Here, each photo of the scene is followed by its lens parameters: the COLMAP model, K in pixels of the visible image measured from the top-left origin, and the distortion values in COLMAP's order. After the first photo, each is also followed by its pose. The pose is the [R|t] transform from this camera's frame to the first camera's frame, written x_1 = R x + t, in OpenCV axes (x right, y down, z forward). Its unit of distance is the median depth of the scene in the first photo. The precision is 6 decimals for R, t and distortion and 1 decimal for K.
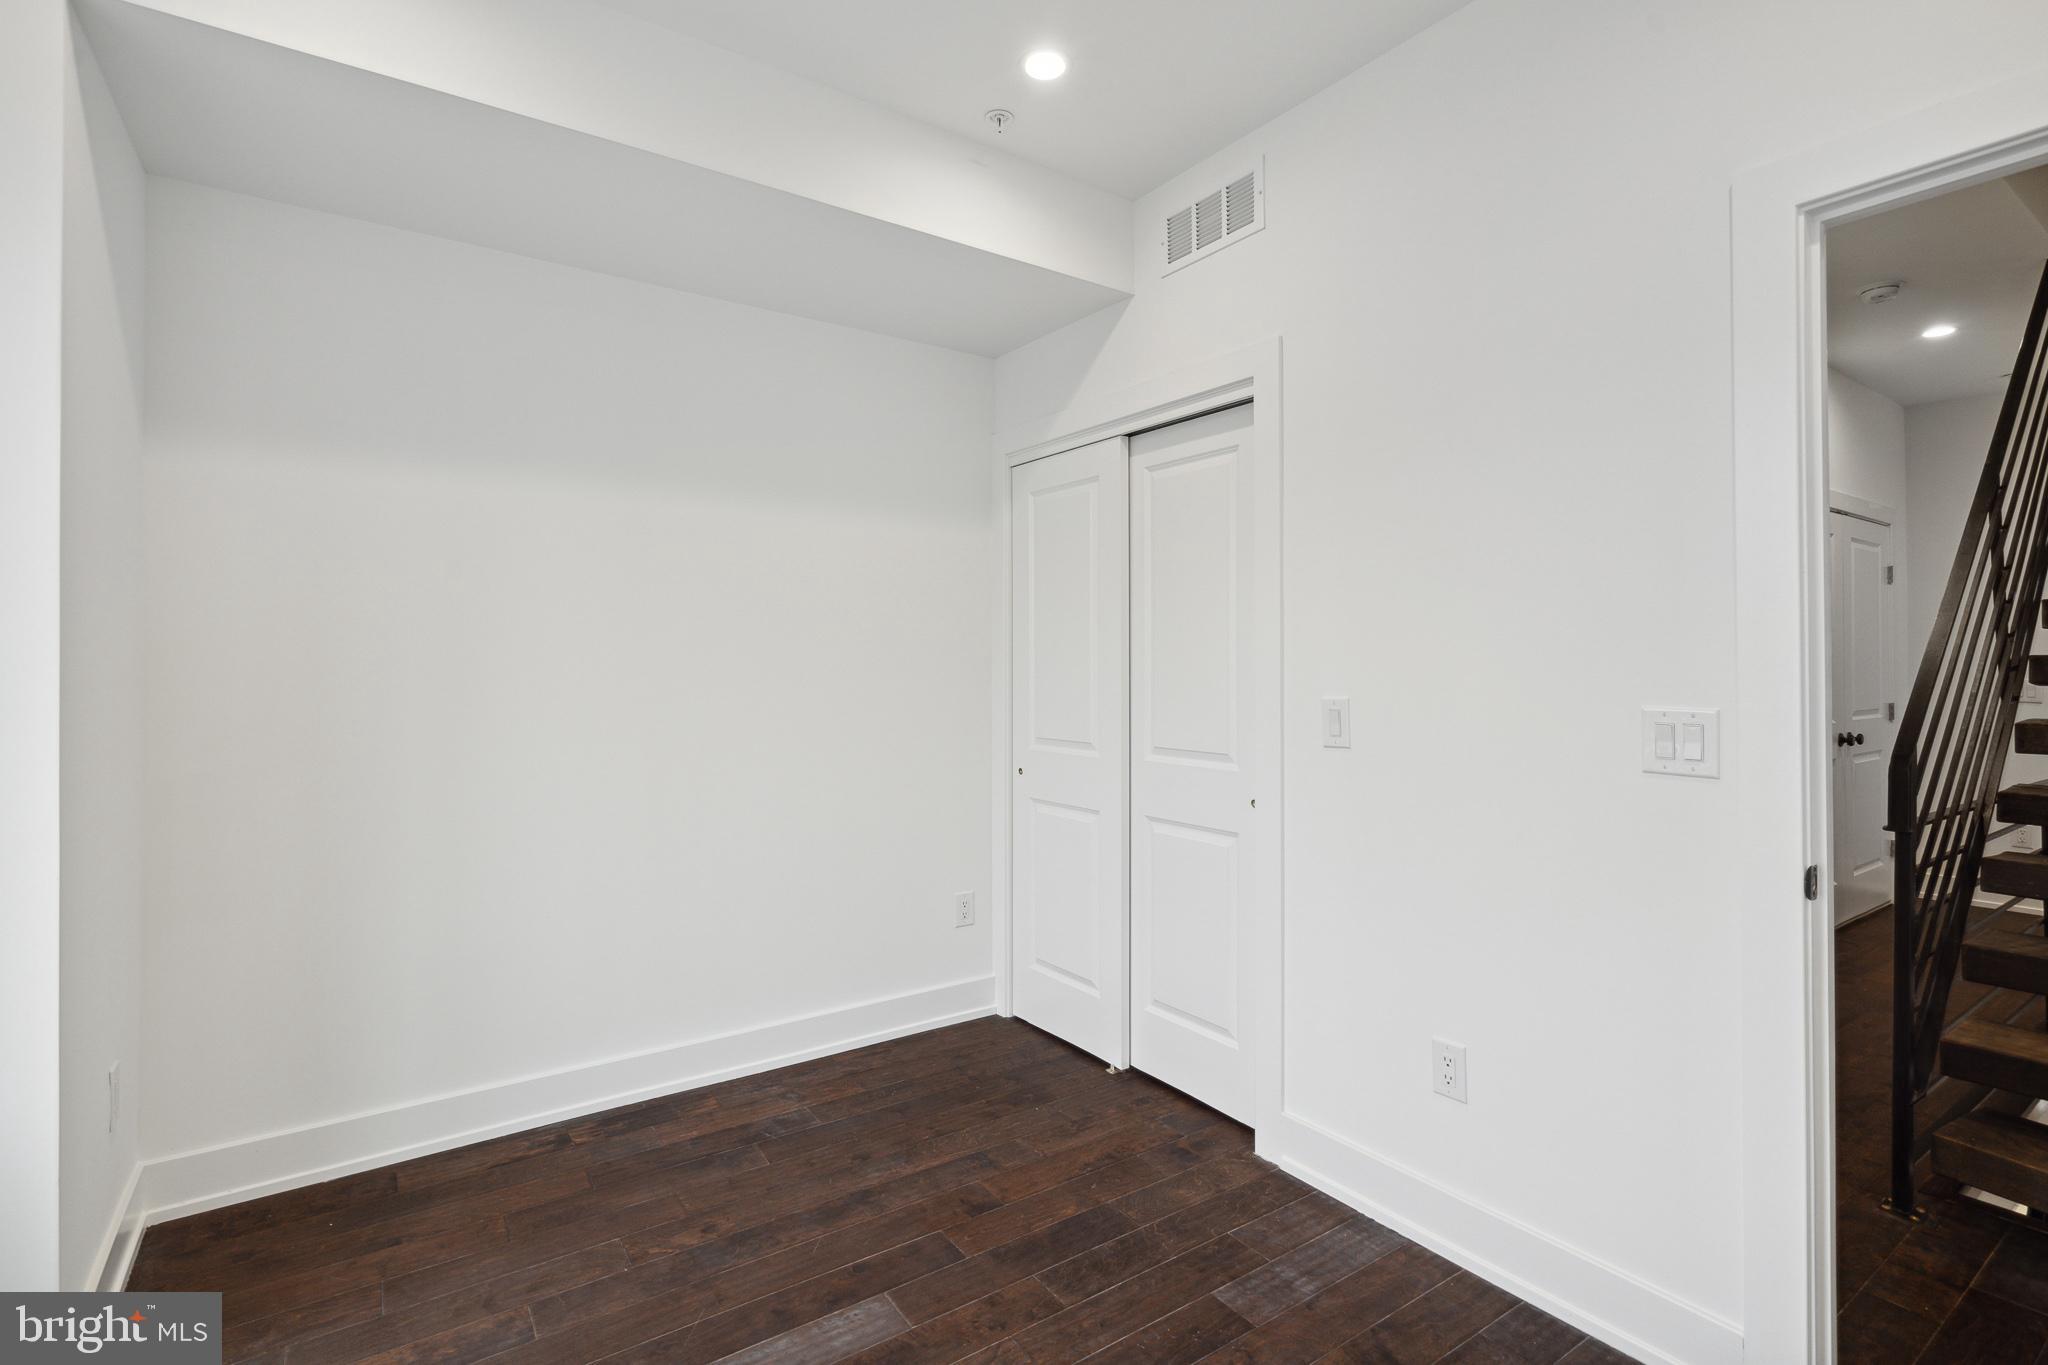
lens RADIAL K [[955.6, 0, 1023.4], [0, 955.6, 677.7], [0, 0, 1]] dist [0.000556, 0.001008]
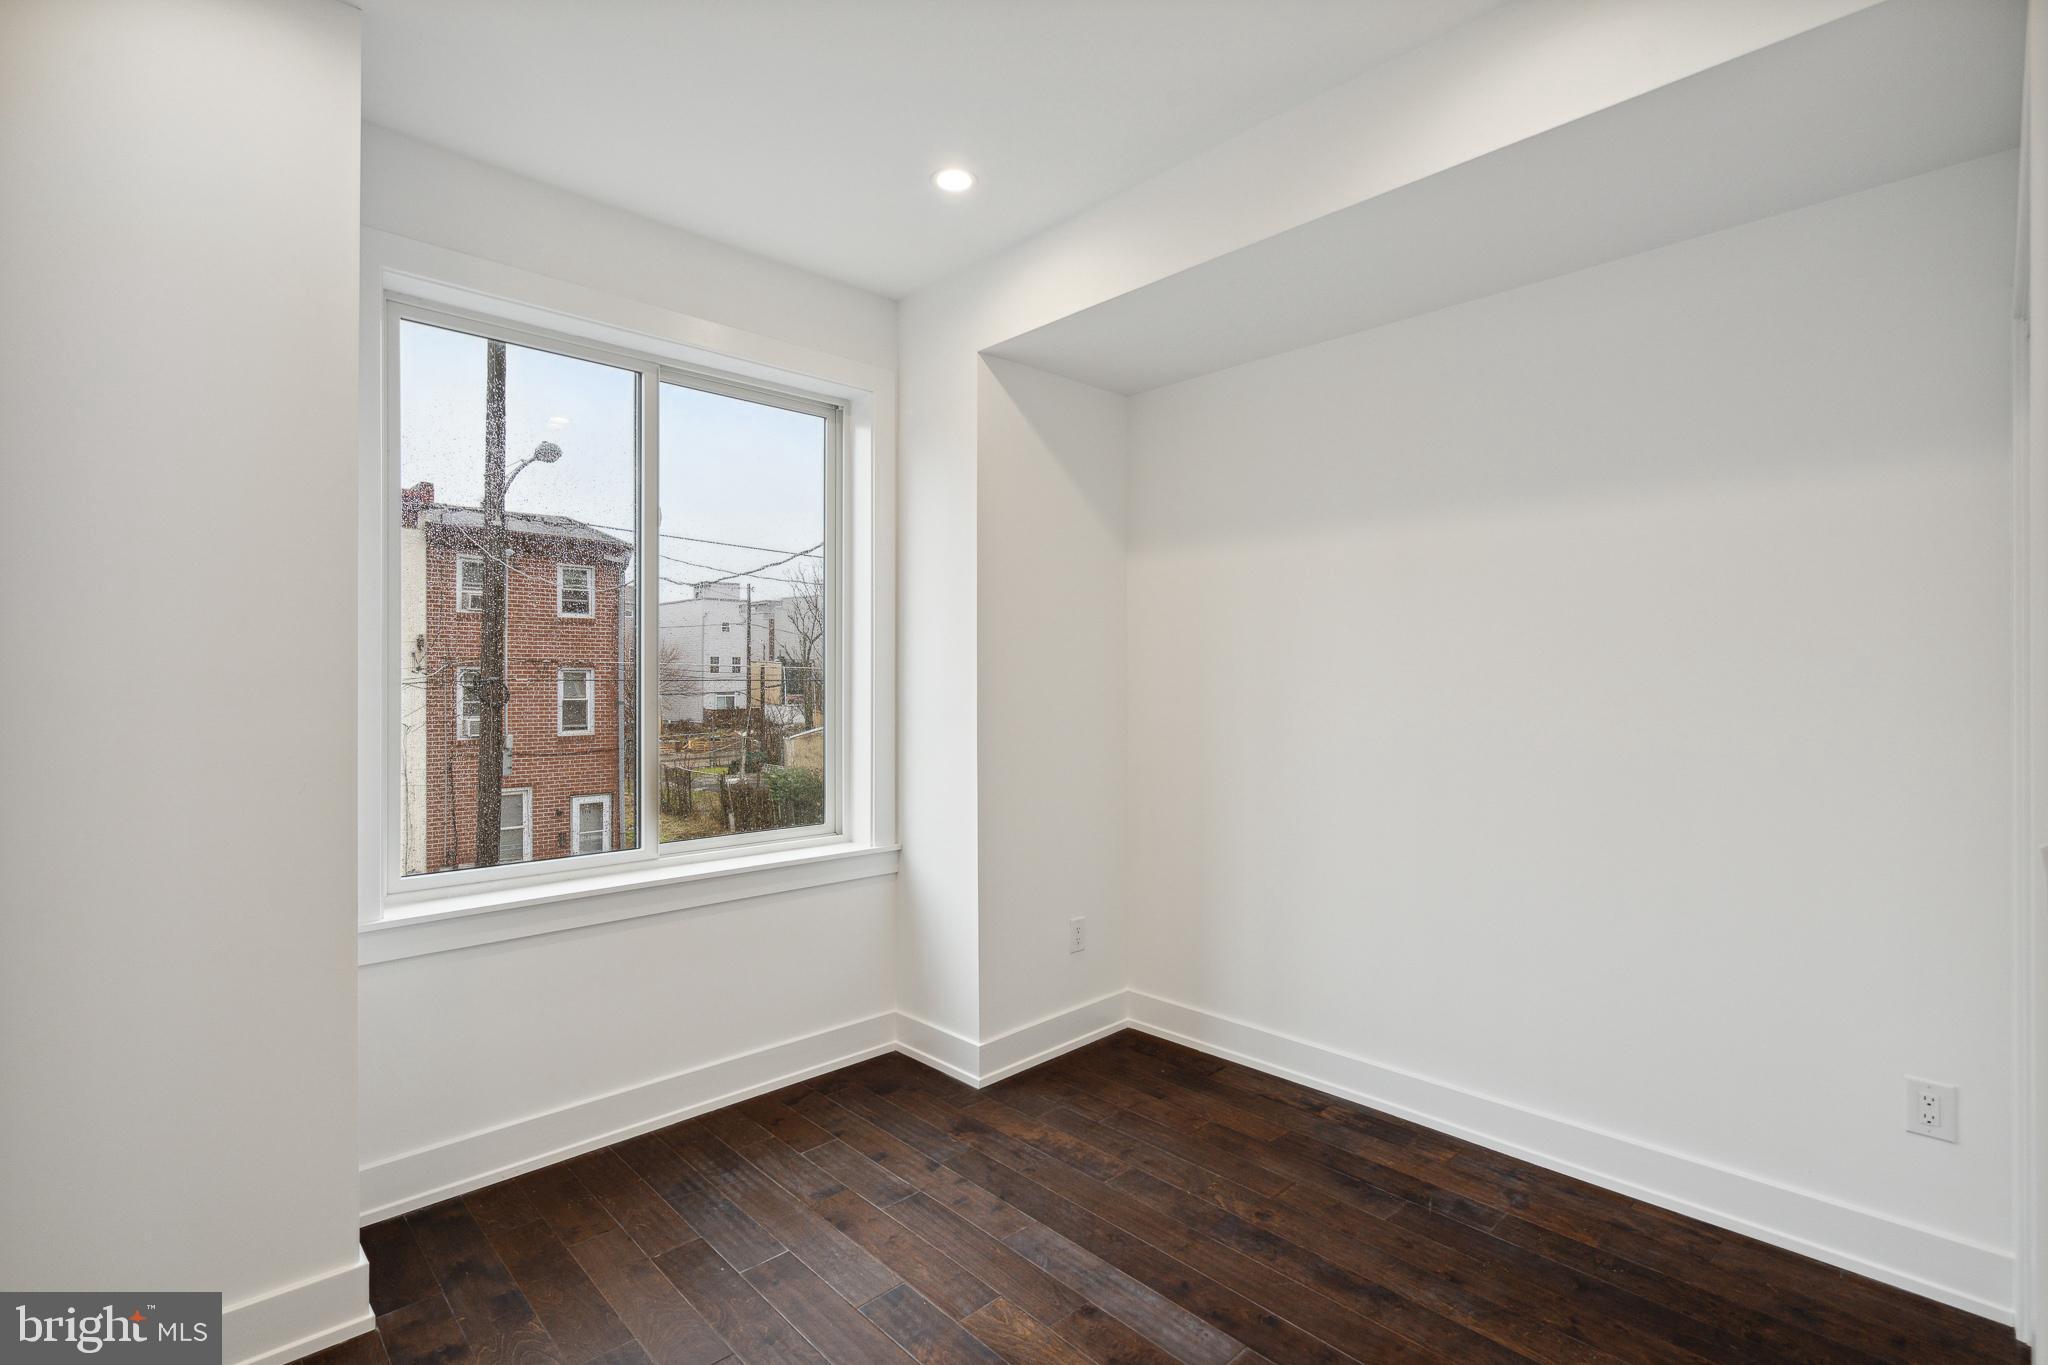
lens RADIAL K [[955.6, 0, 1023.4], [0, 955.6, 677.7], [0, 0, 1]] dist [0.000556, 0.001008]
pose [[0.135650, -0.007098, -0.990731, 0.646262], [-0.003843, 0.999963, -0.007690, -0.022782], [0.990749, 0.004851, 0.135617, 0.524244]]
